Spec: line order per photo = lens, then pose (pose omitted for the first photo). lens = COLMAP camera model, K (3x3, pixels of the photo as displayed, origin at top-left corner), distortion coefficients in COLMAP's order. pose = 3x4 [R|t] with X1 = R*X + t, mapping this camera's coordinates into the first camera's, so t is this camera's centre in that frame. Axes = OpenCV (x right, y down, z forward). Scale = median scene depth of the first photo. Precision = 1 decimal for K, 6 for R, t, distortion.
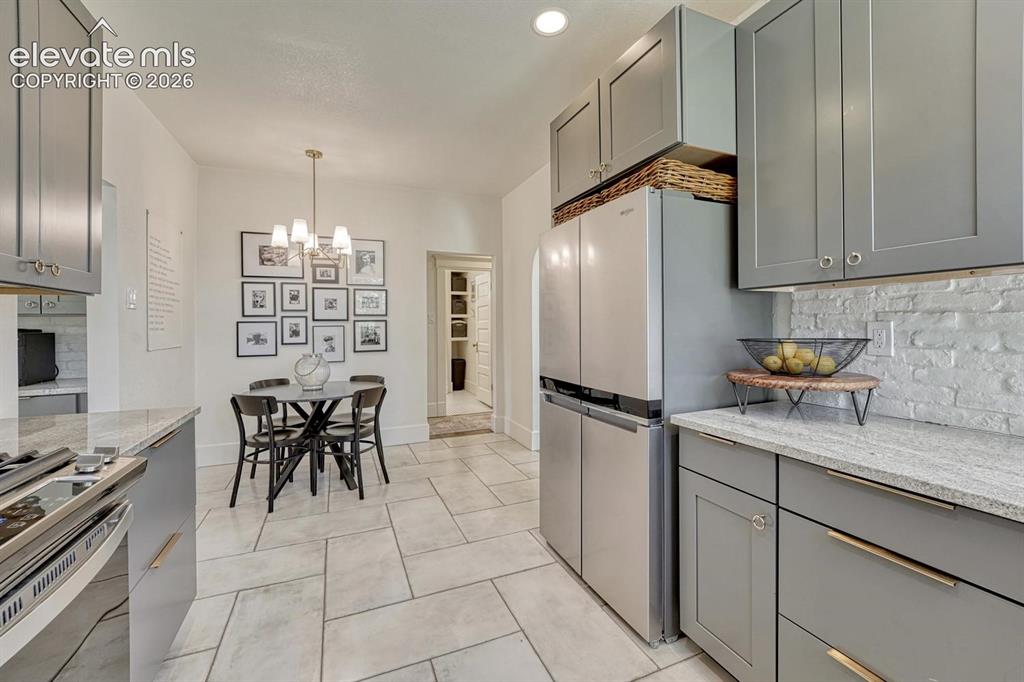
lens RADIAL K [[415.7, 0, 511.5], [0, 415.7, 323.0], [0, 0, 1]] dist [-0.011258, -0.000281]
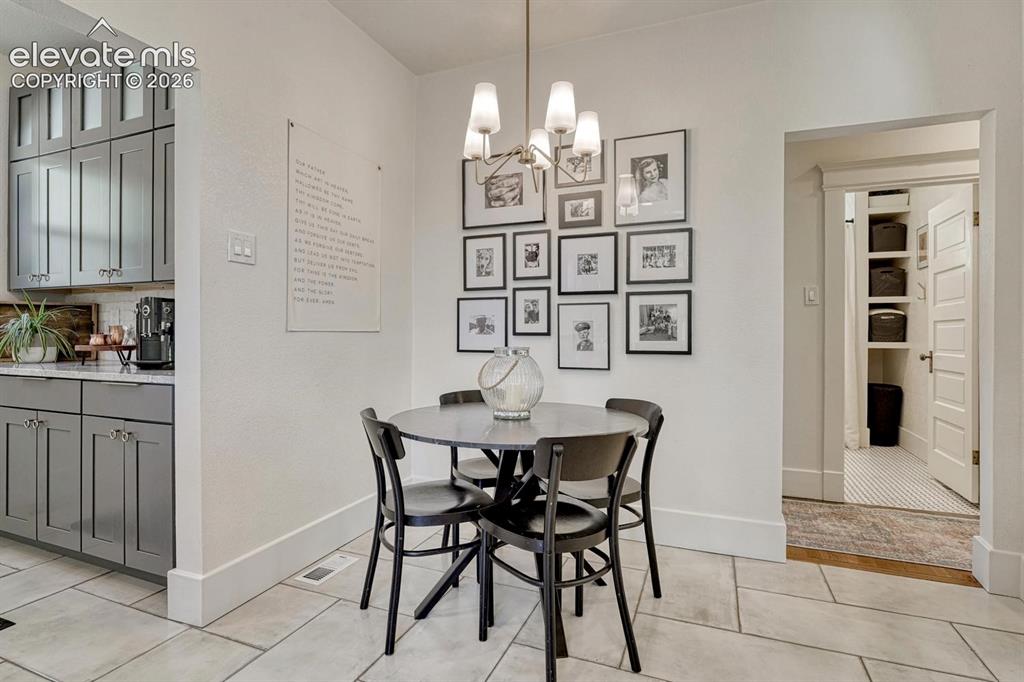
lens RADIAL K [[500.4, 0, 513.5], [0, 500.4, 333.6], [0, 0, 1]] dist [-0.004944, -0.000830]
pose [[0.708225, 0.012150, -0.705882, -0.034279], [-0.007383, 0.999925, 0.009803, 0.041400], [0.705948, -0.001732, 0.708261, 0.460442]]
